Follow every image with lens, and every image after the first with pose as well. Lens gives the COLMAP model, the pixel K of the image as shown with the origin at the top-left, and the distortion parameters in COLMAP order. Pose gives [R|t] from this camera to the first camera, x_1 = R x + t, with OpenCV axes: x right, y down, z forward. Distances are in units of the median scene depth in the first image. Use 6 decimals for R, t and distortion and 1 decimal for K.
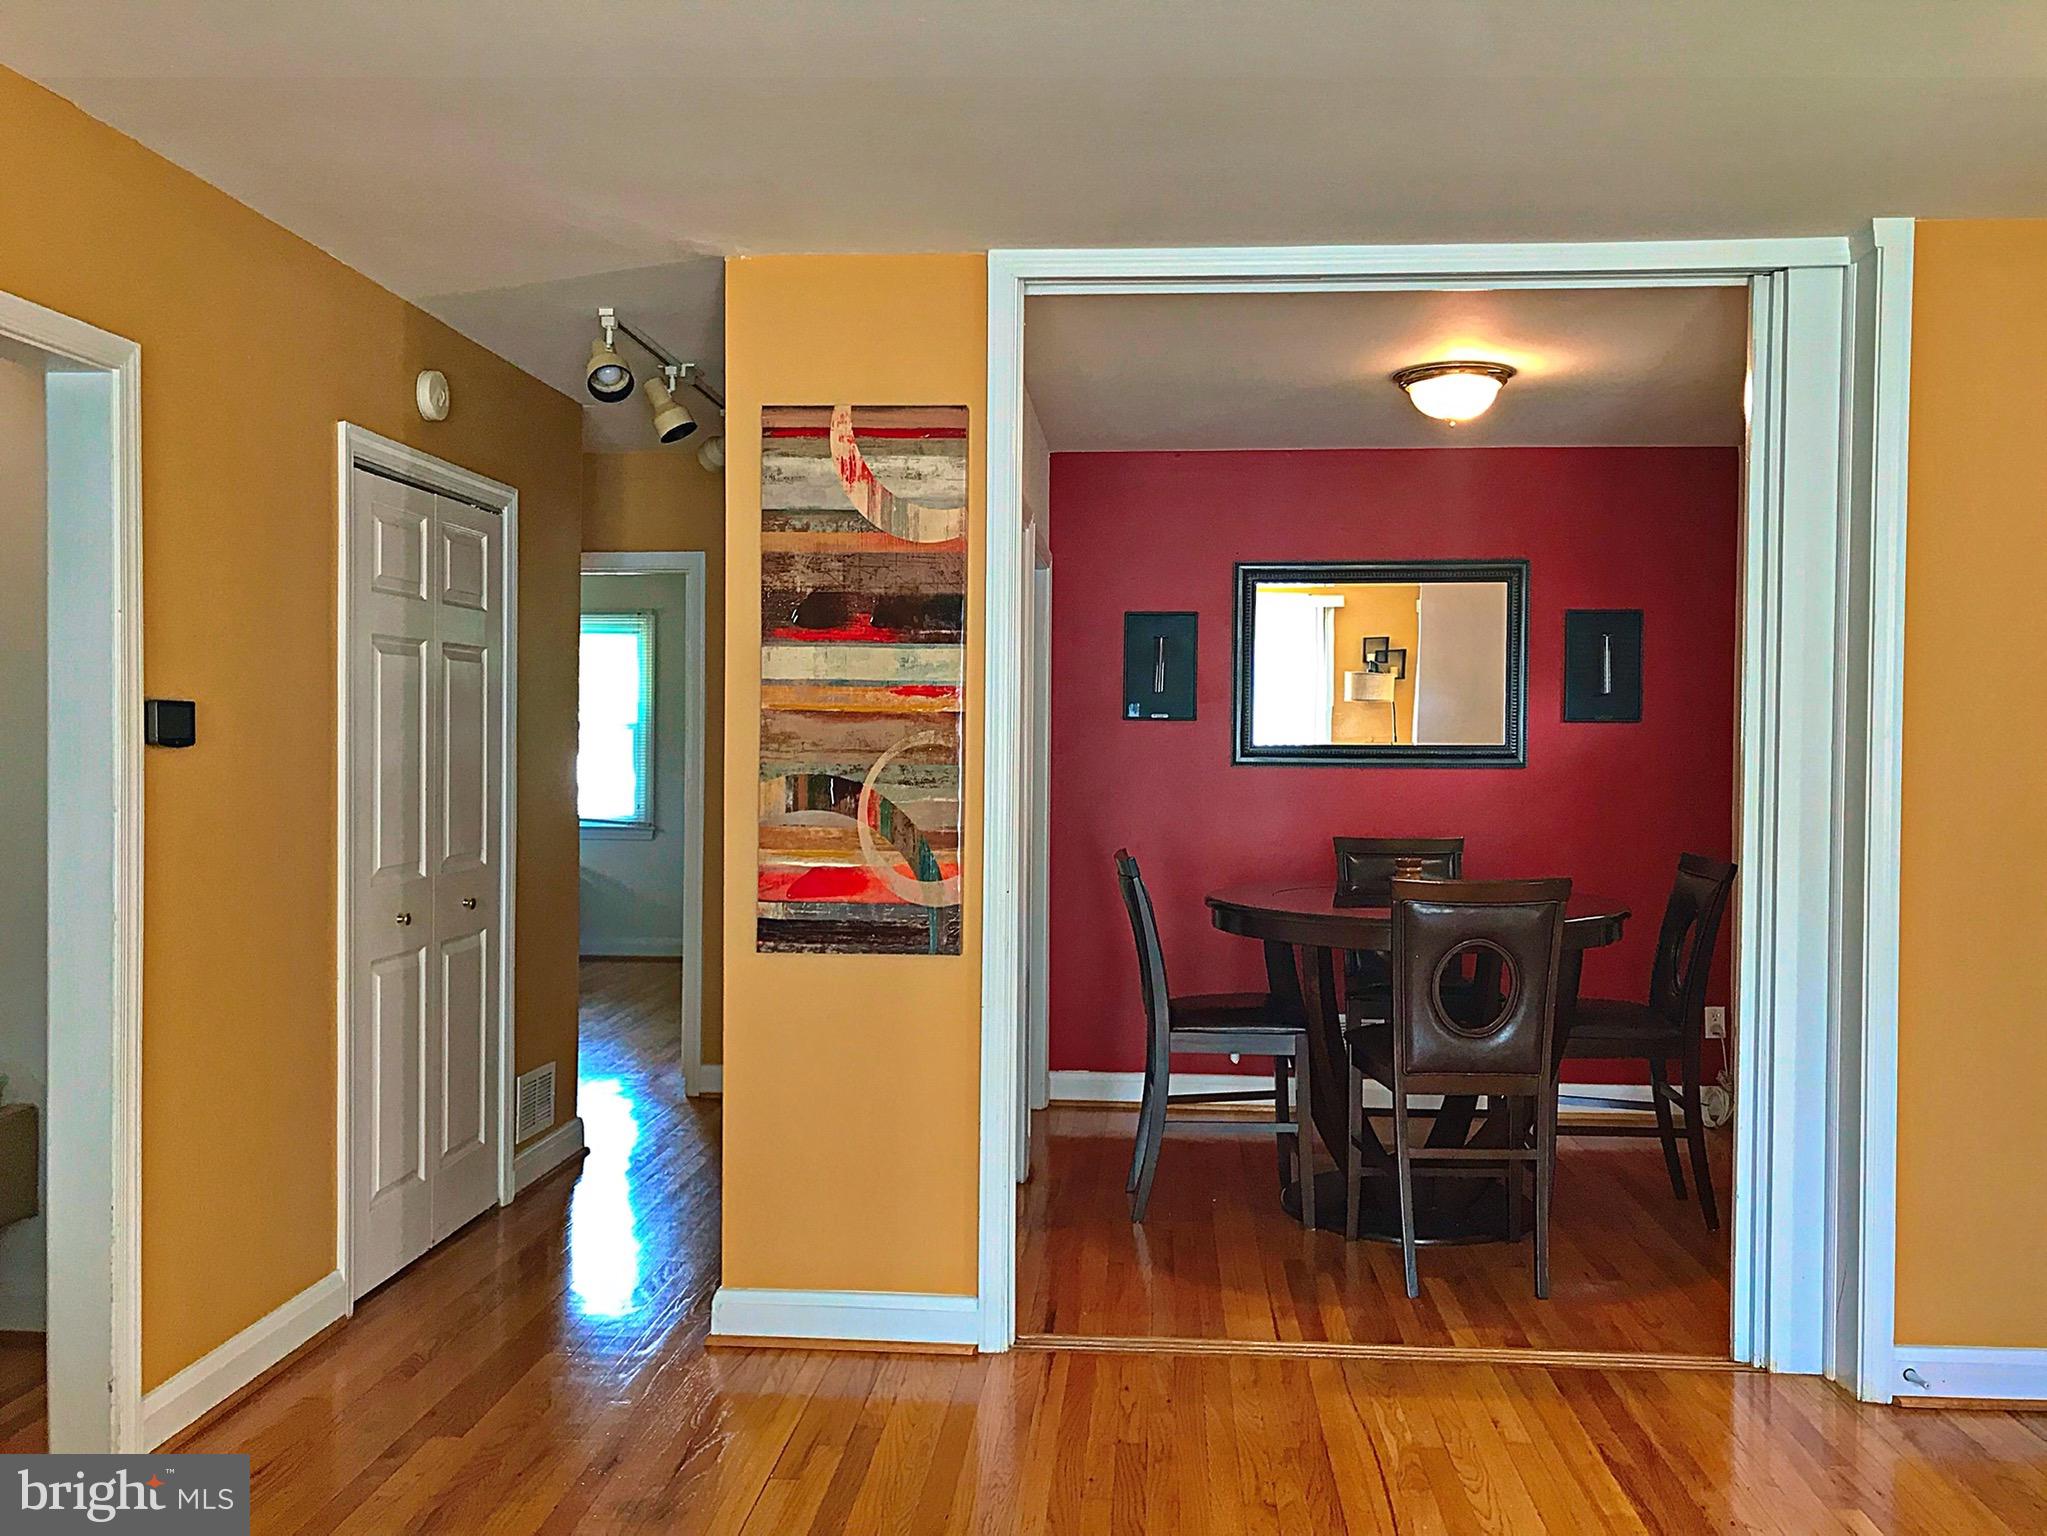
lens RADIAL K [[1666.2, 0, 1031.8], [0, 1666.2, 768.7], [0, 0, 1]] dist [0.007188, 0.004086]
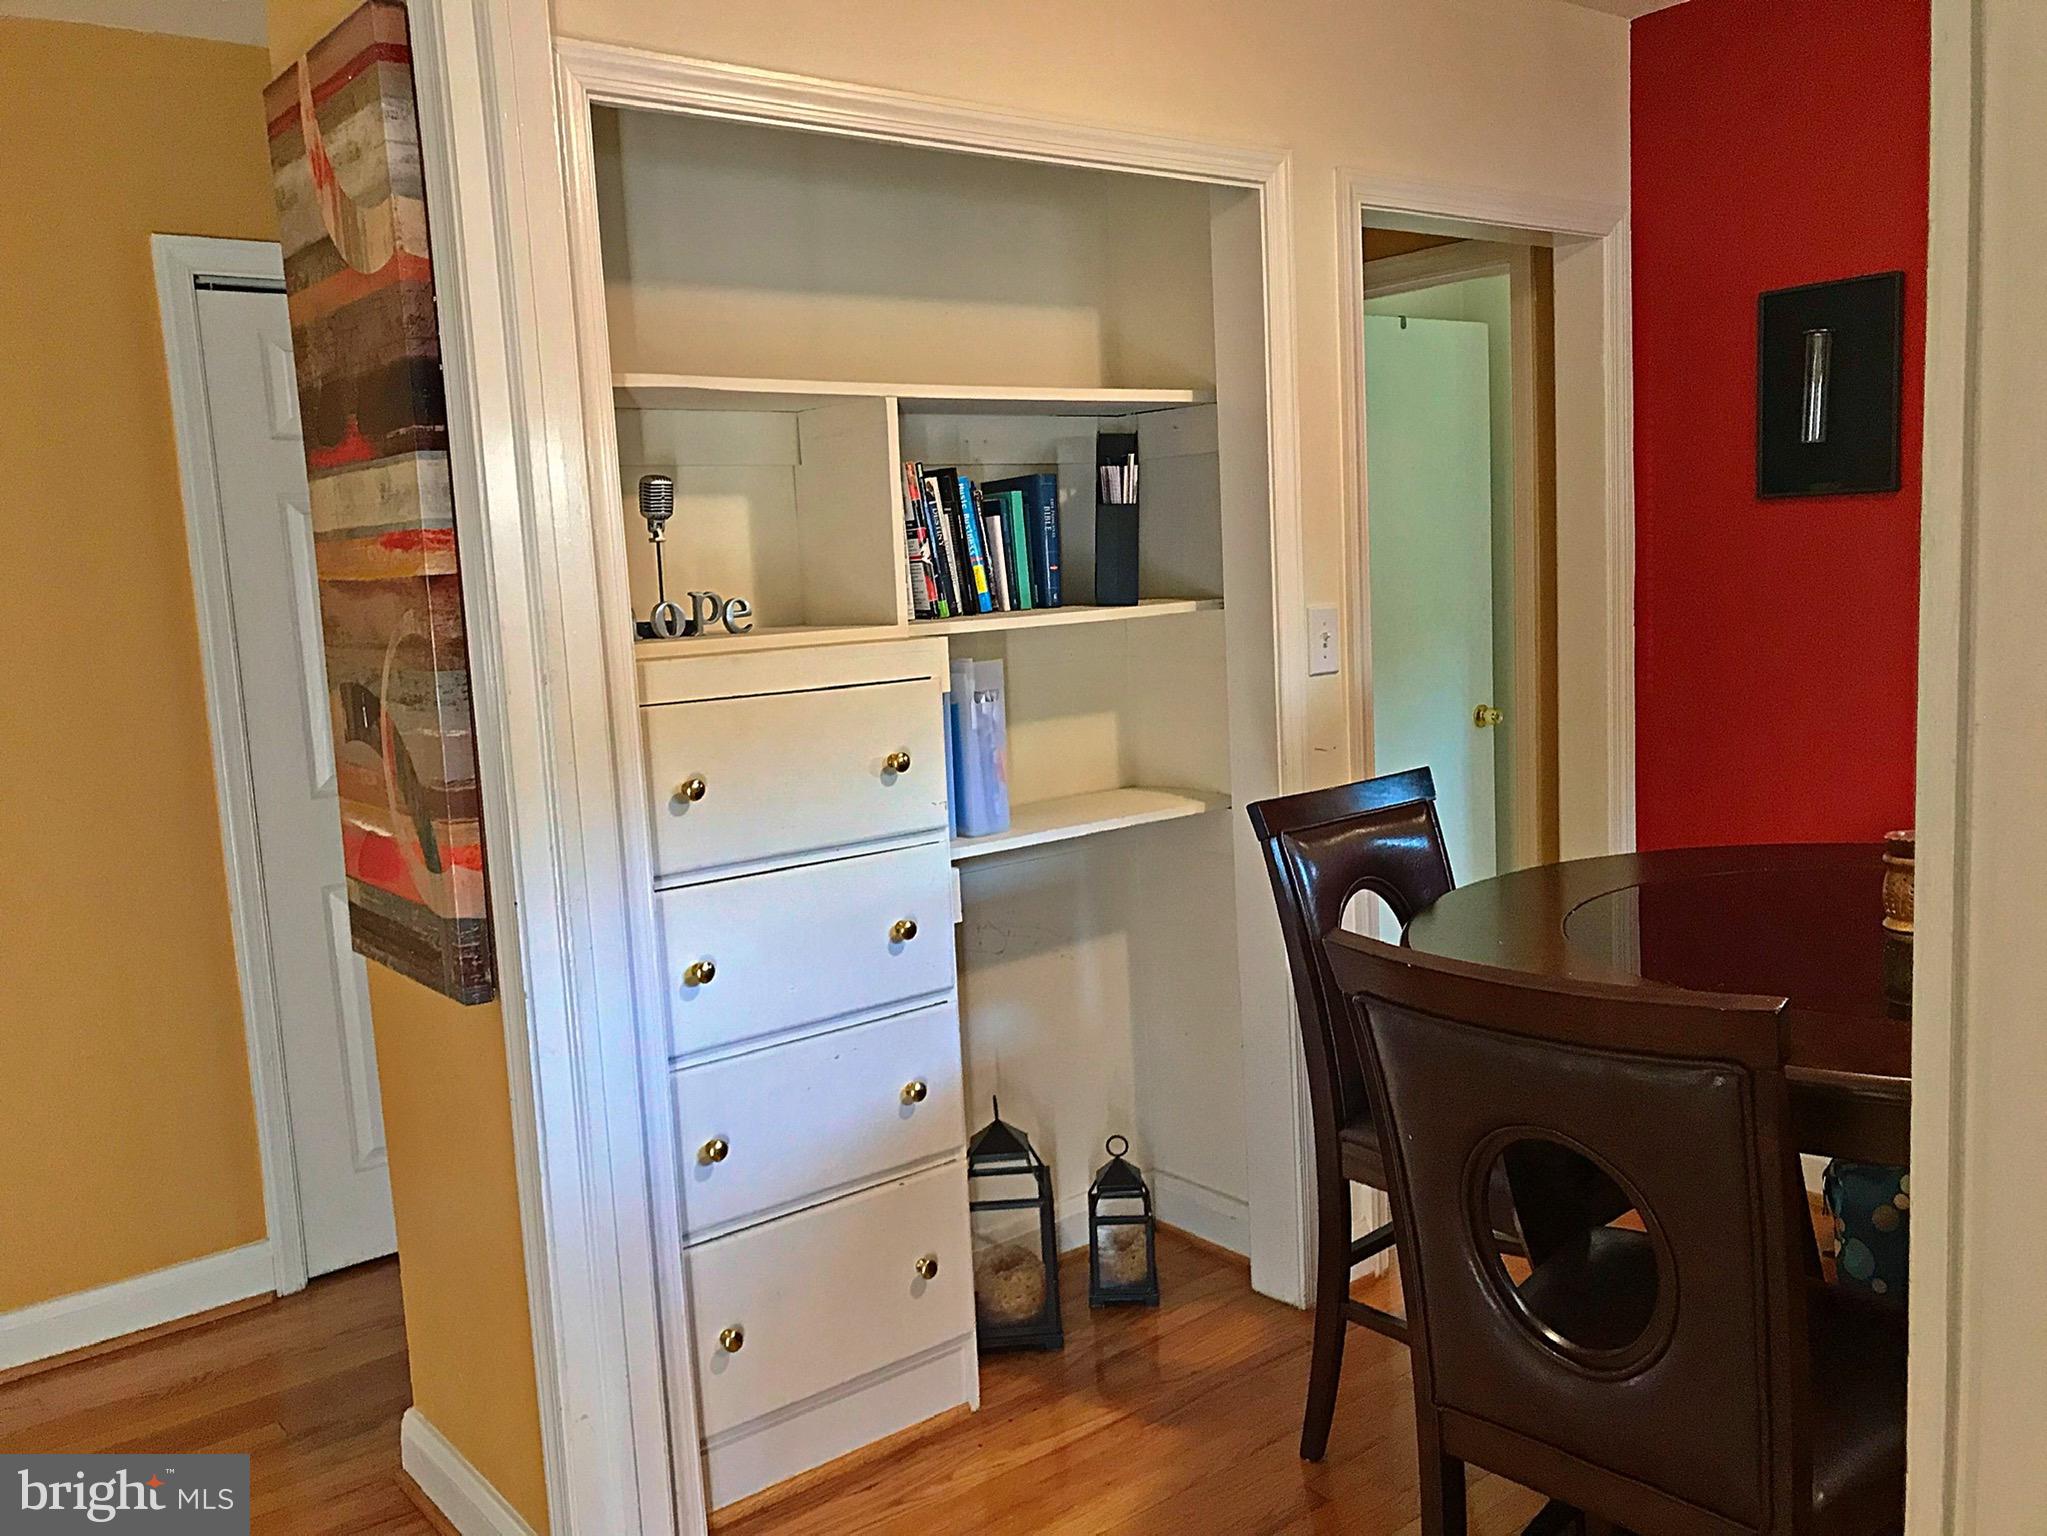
lens RADIAL K [[1666.2, 0, 1031.8], [0, 1666.2, 768.7], [0, 0, 1]] dist [0.007188, 0.004086]
pose [[0.680183, 0.048540, -0.731434, 0.492898], [0.048252, 0.992676, 0.110748, -0.021621], [0.731453, -0.110622, 0.672859, 0.756319]]
